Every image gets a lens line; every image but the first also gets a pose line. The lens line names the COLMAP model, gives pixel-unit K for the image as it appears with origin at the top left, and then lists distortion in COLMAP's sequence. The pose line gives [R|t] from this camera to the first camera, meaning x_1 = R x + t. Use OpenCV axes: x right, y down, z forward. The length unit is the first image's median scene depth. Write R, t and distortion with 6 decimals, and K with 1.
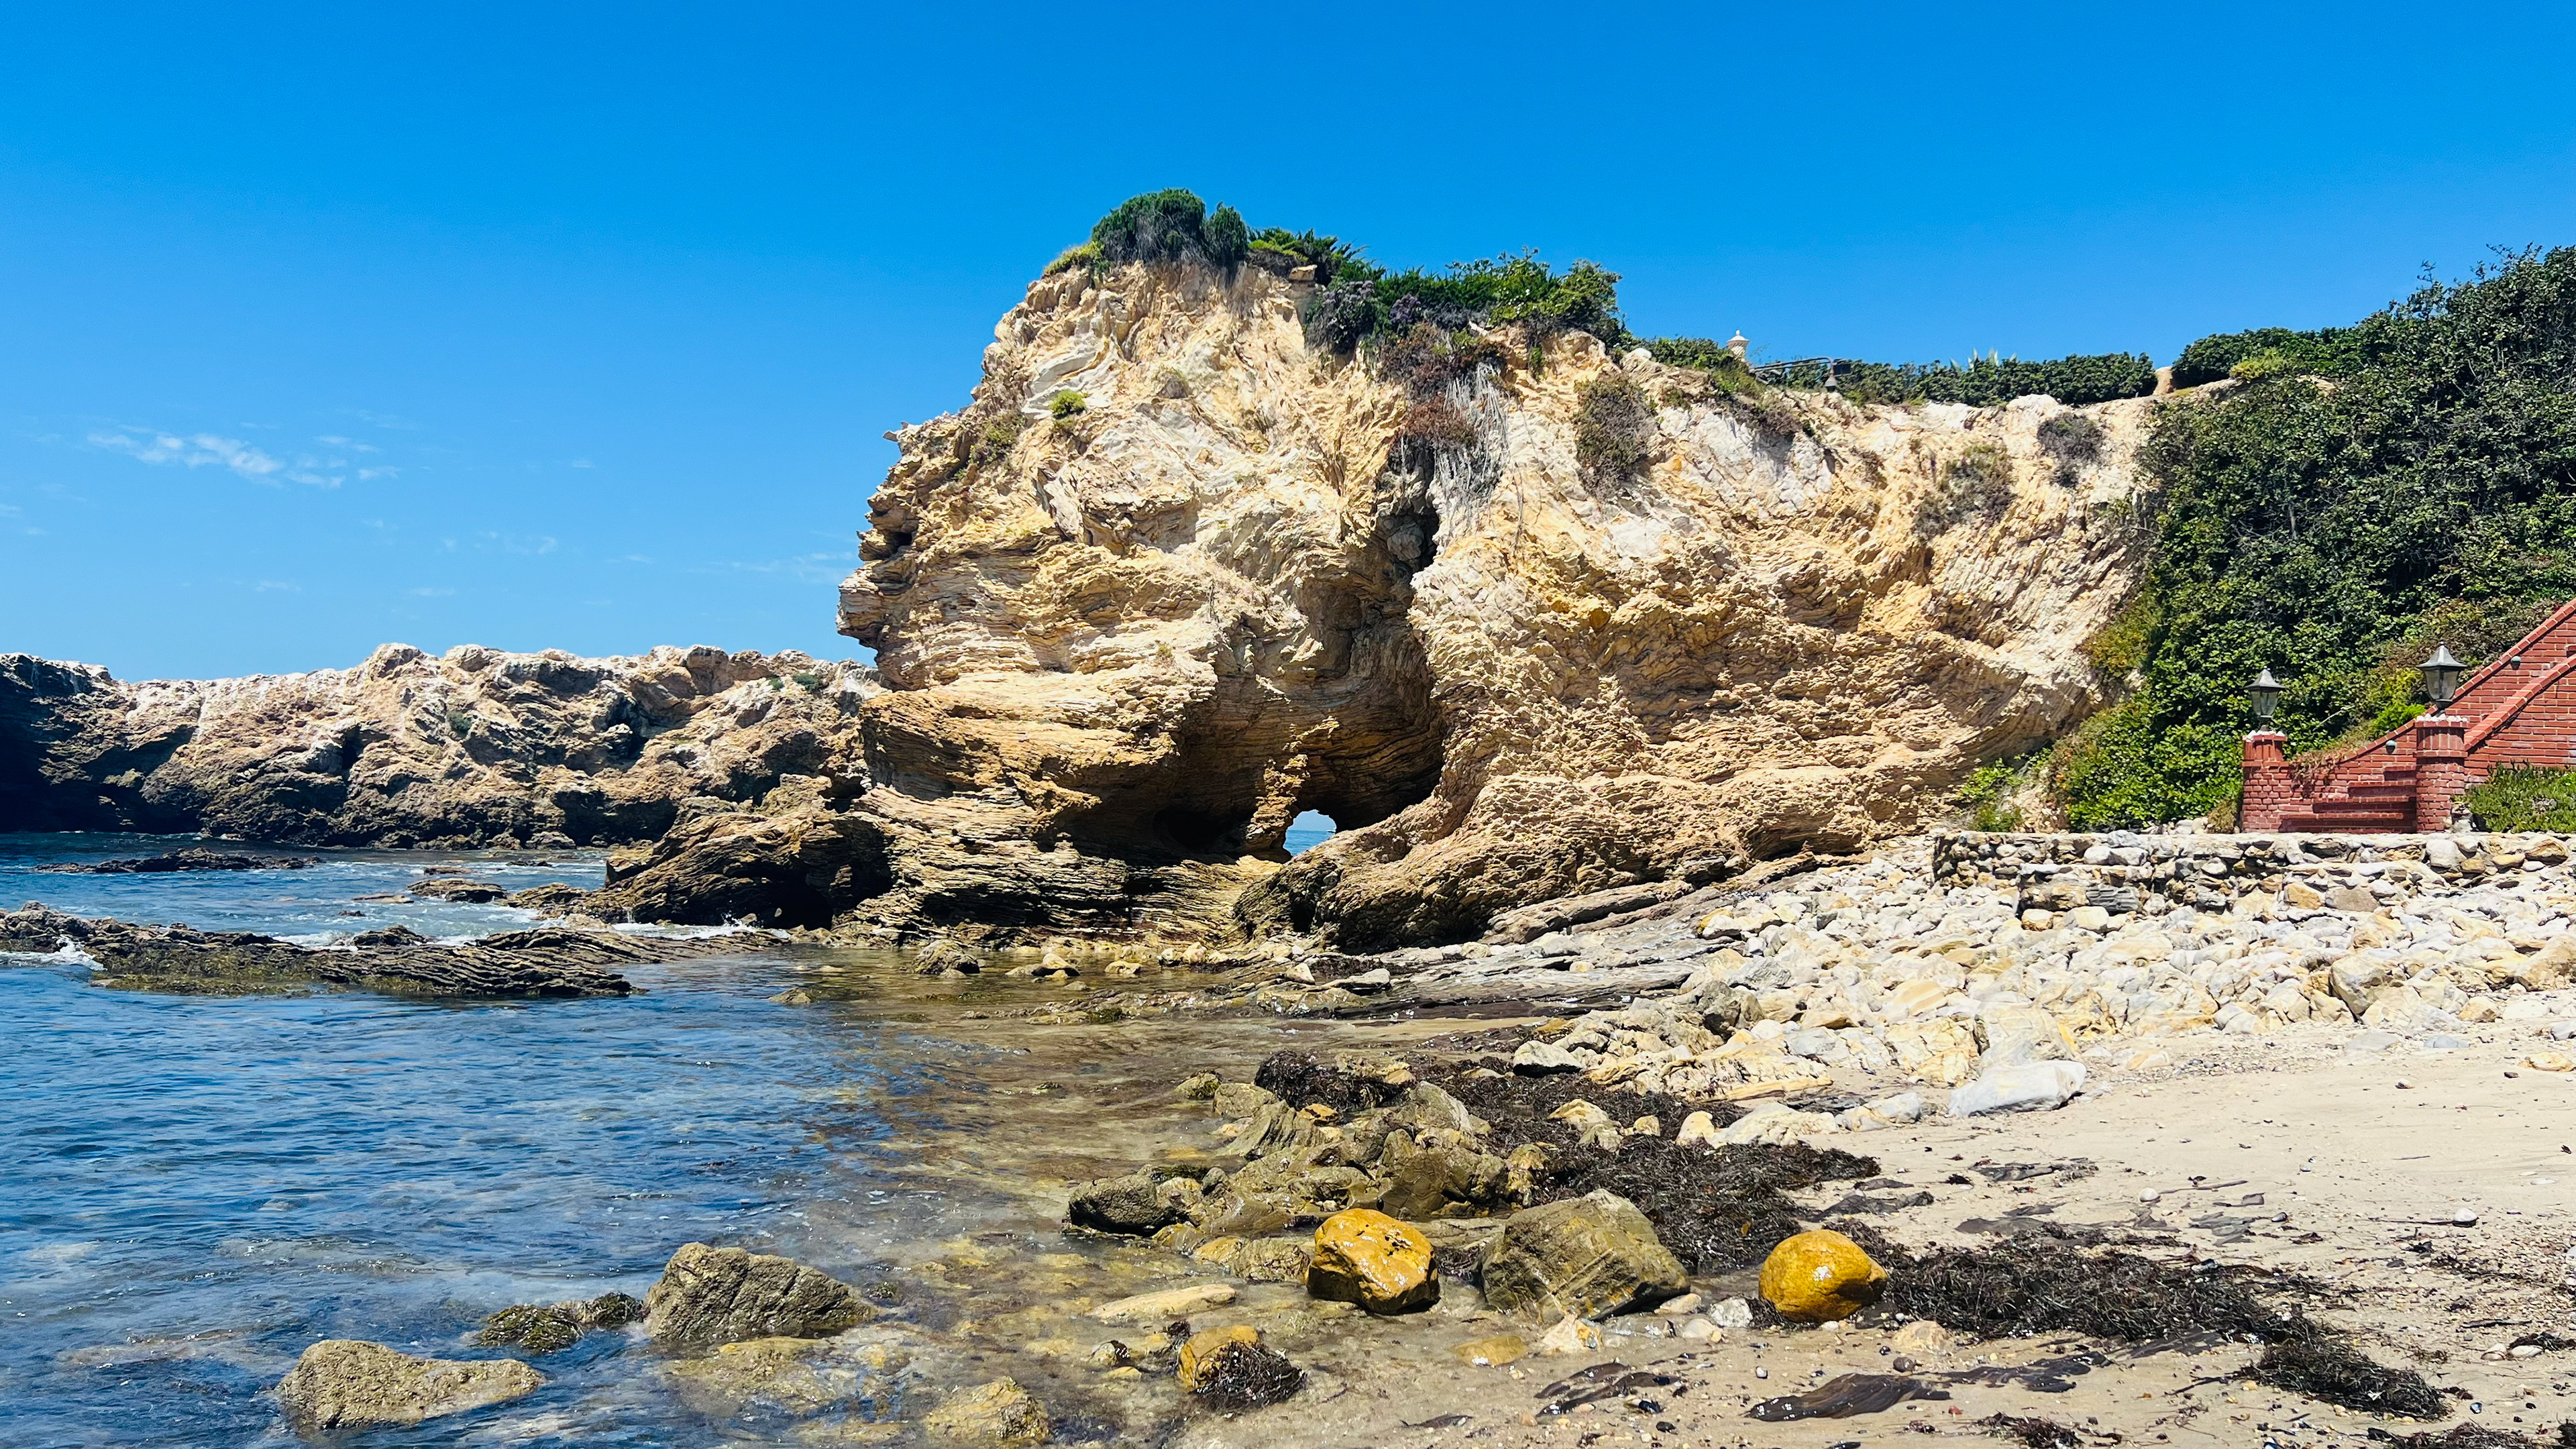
lens RADIAL K [[1926.6, 0, 1267.8], [0, 1926.6, 719.9], [0, 0, 1]] dist [0.097783, -0.101661]
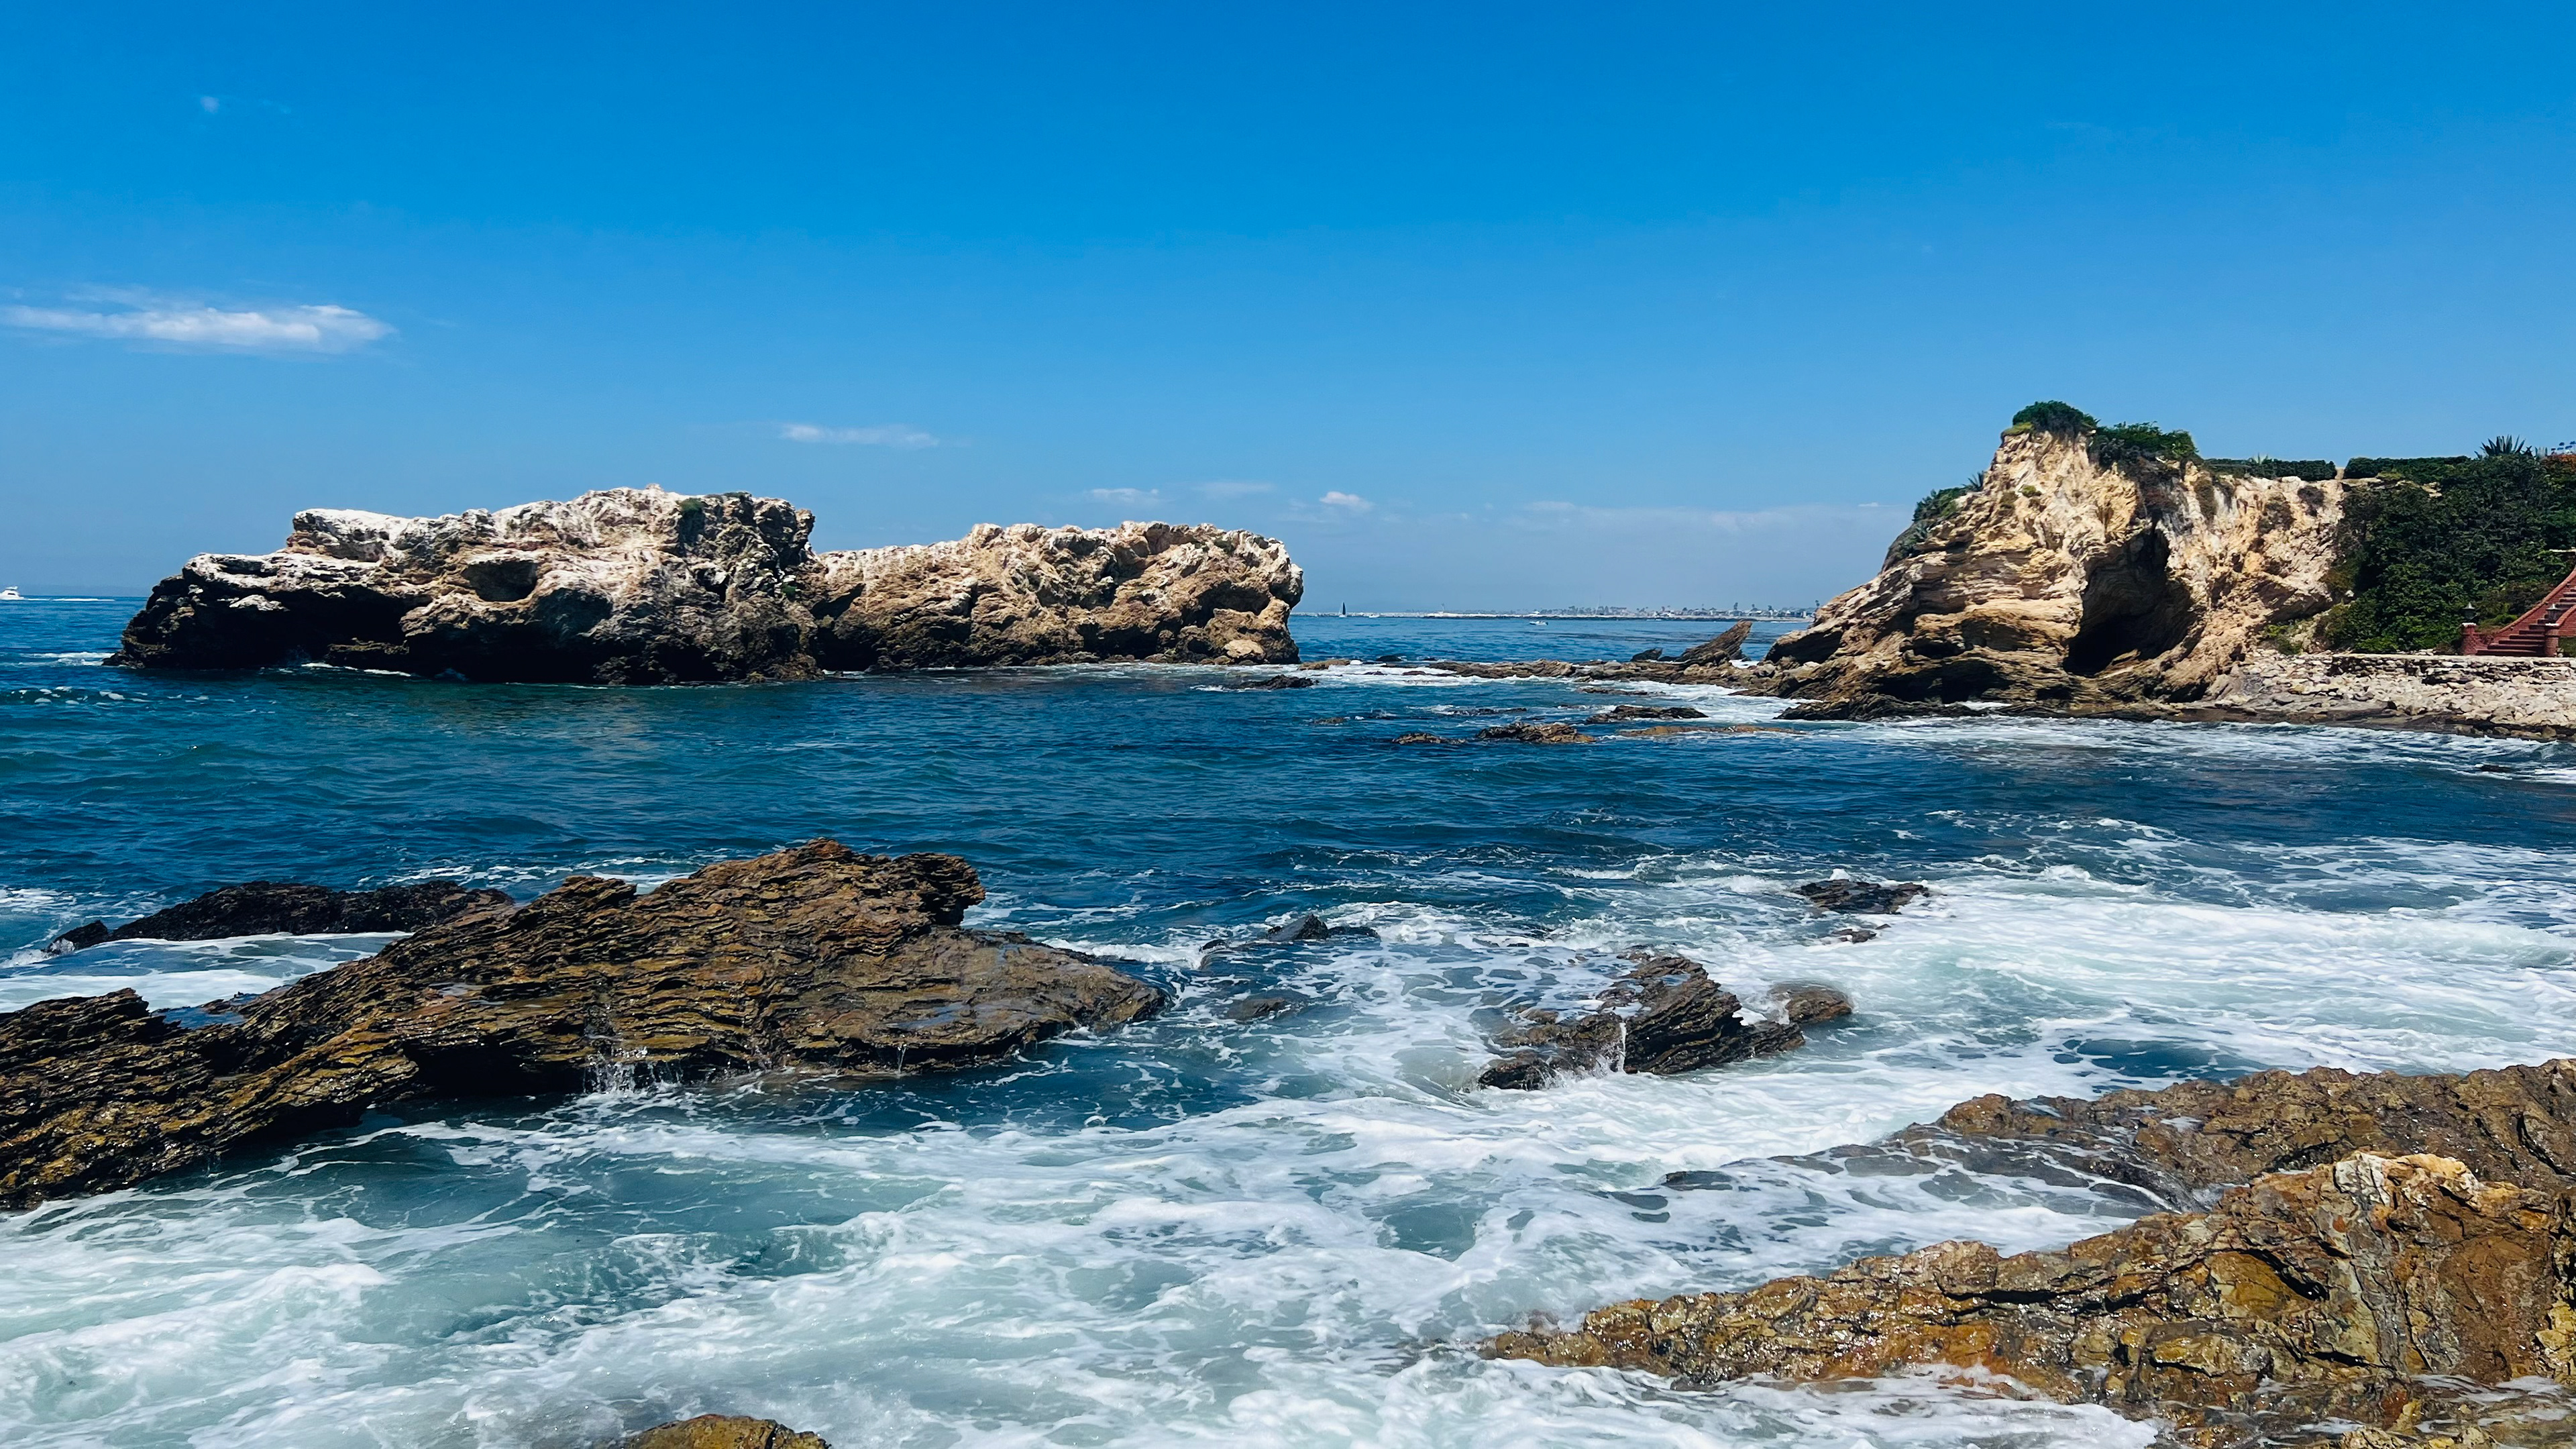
lens RADIAL K [[1910.0, 0, 1288.0], [0, 1910.0, 724.5], [0, 0, 1]] dist [0.141337, -0.175449]
pose [[0.937983, -0.040247, 0.344338, -1.747676], [-0.002369, 0.992471, 0.122456, -0.157501], [-0.346674, -0.115677, 0.930825, -0.967712]]
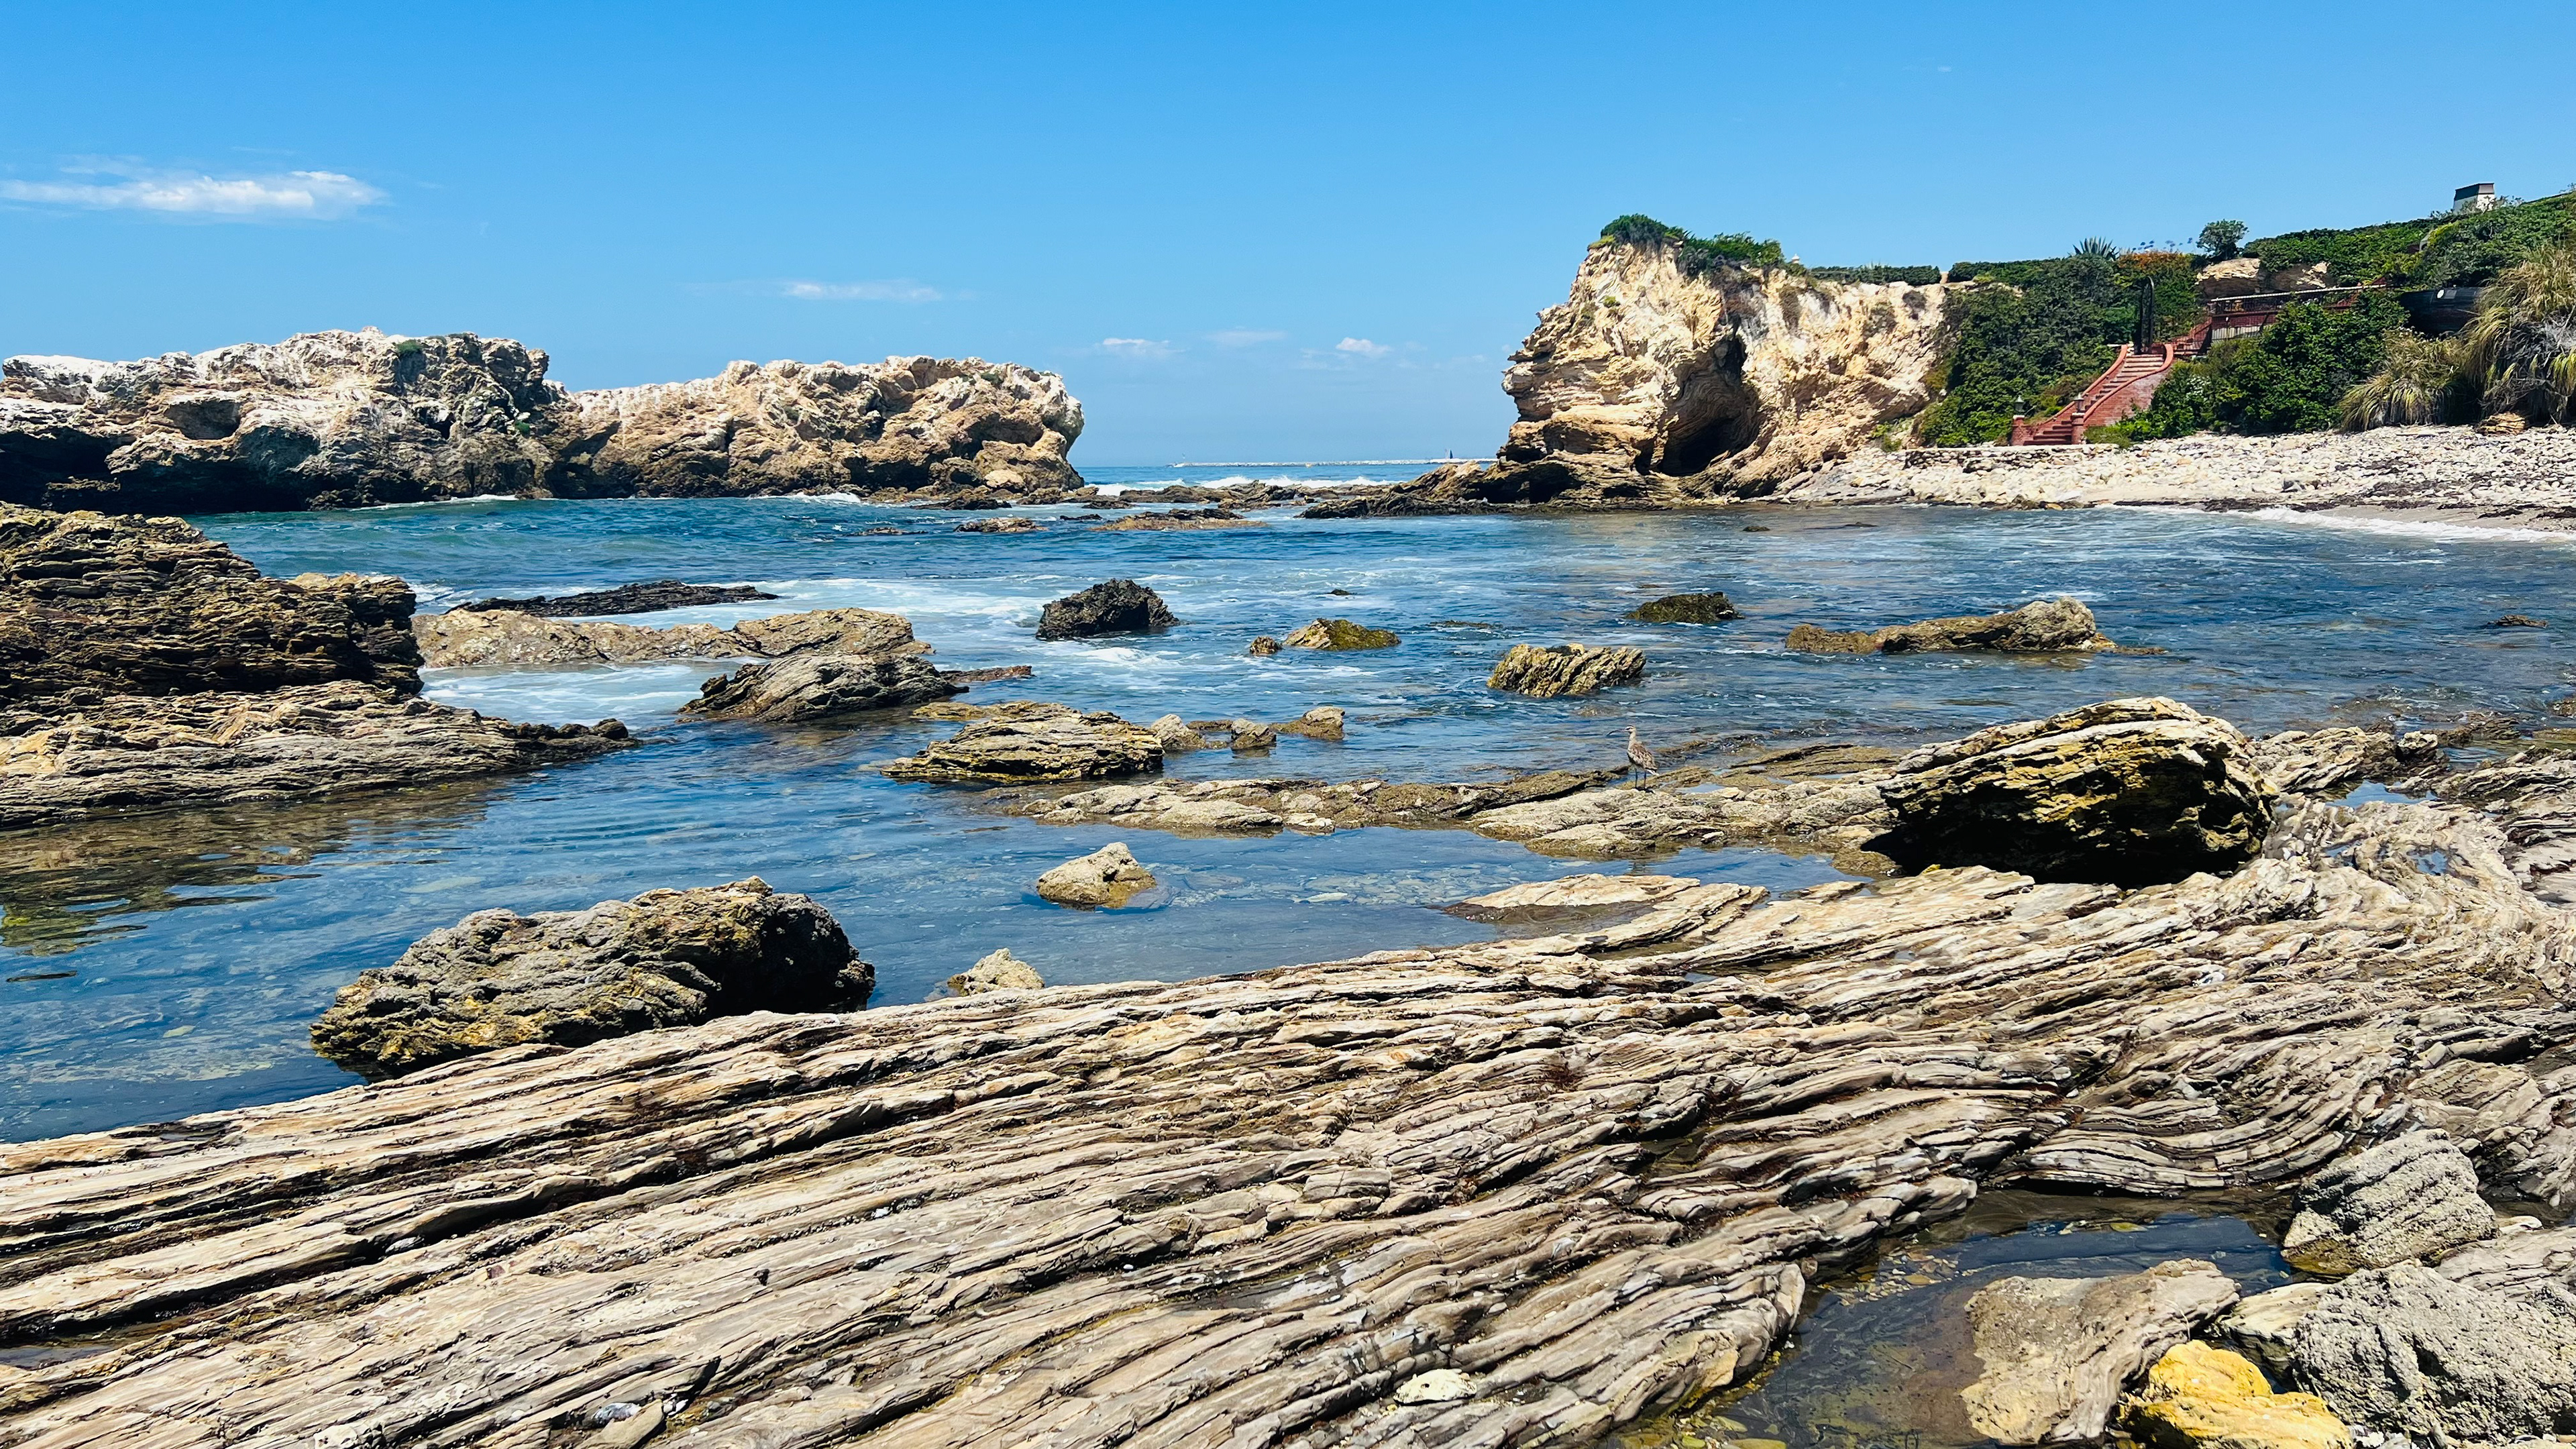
lens RADIAL K [[1926.6, 0, 1267.8], [0, 1926.6, 719.9], [0, 0, 1]] dist [0.097783, -0.101661]
pose [[0.945580, -0.084890, 0.314122, -1.331284], [0.023156, 0.980477, 0.195264, -0.121773], [-0.324565, -0.177364, 0.929085, -1.321350]]
